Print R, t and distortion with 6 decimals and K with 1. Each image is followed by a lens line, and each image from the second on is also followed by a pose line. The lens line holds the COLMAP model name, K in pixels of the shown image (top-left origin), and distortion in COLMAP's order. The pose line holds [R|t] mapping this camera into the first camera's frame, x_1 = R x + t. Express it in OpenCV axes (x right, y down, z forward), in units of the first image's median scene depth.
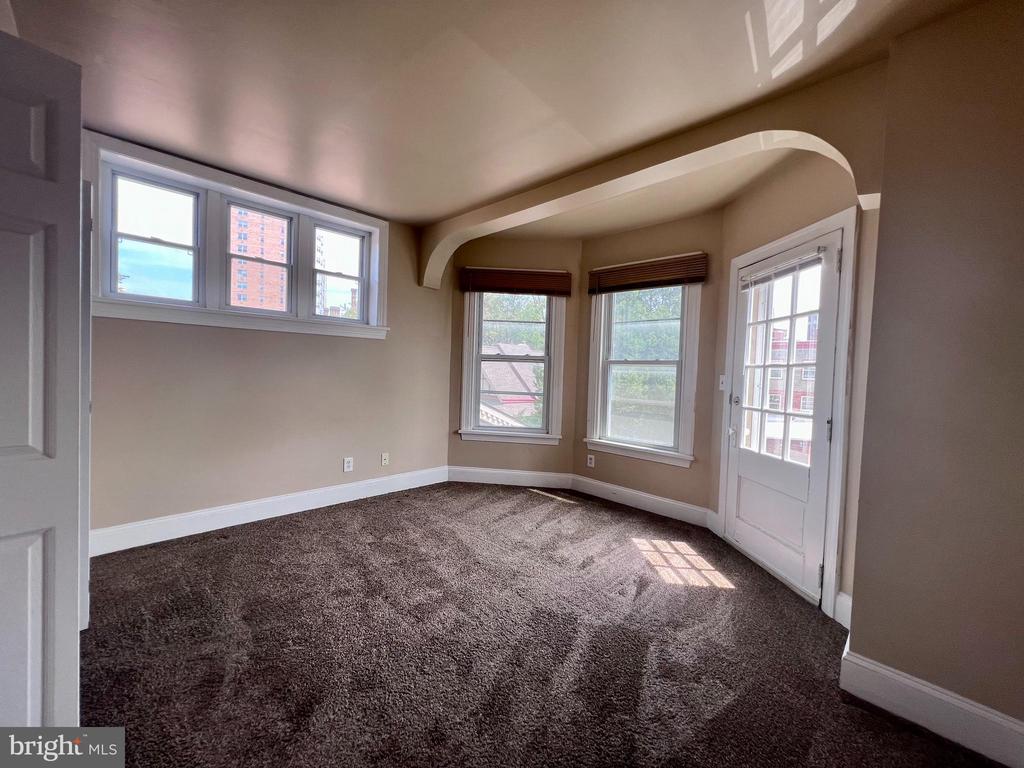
lens RADIAL K [[409.7, 0, 510.5], [0, 409.7, 384.1], [0, 0, 1]] dist [-0.001140, -0.000092]
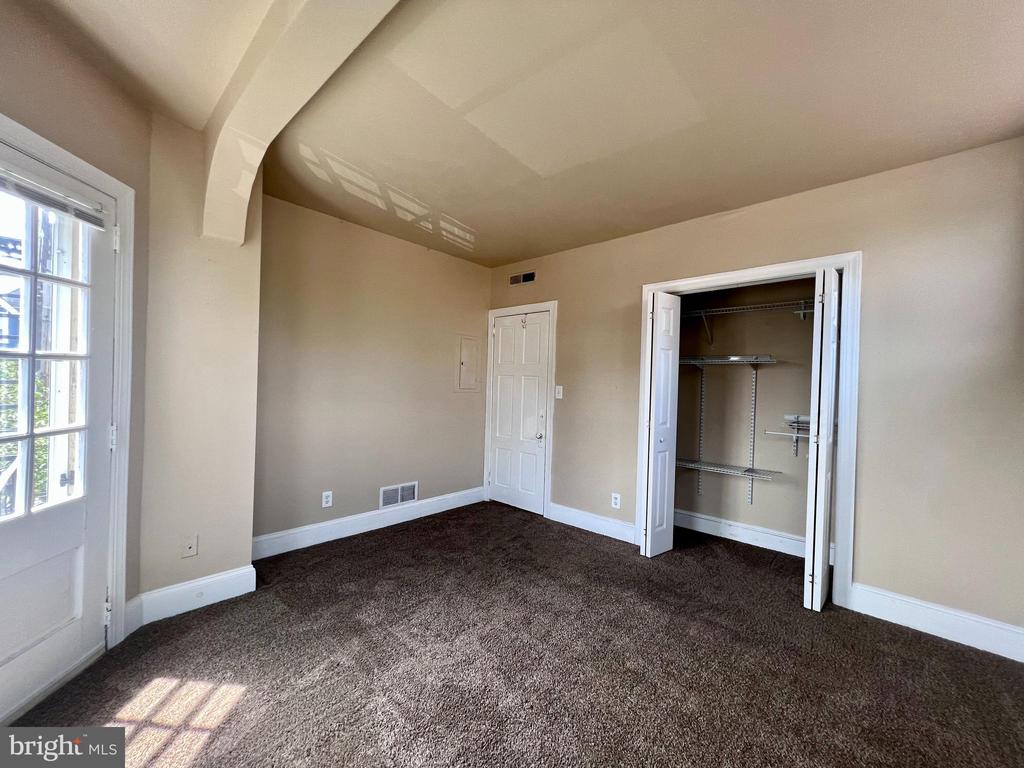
lens RADIAL K [[409.7, 0, 510.5], [0, 409.7, 384.1], [0, 0, 1]] dist [-0.001140, -0.000092]
pose [[-0.996637, -0.065702, -0.048974, 0.008744], [-0.067535, 0.997040, 0.036757, -0.071816], [0.046414, 0.039940, -0.998123, 1.632930]]
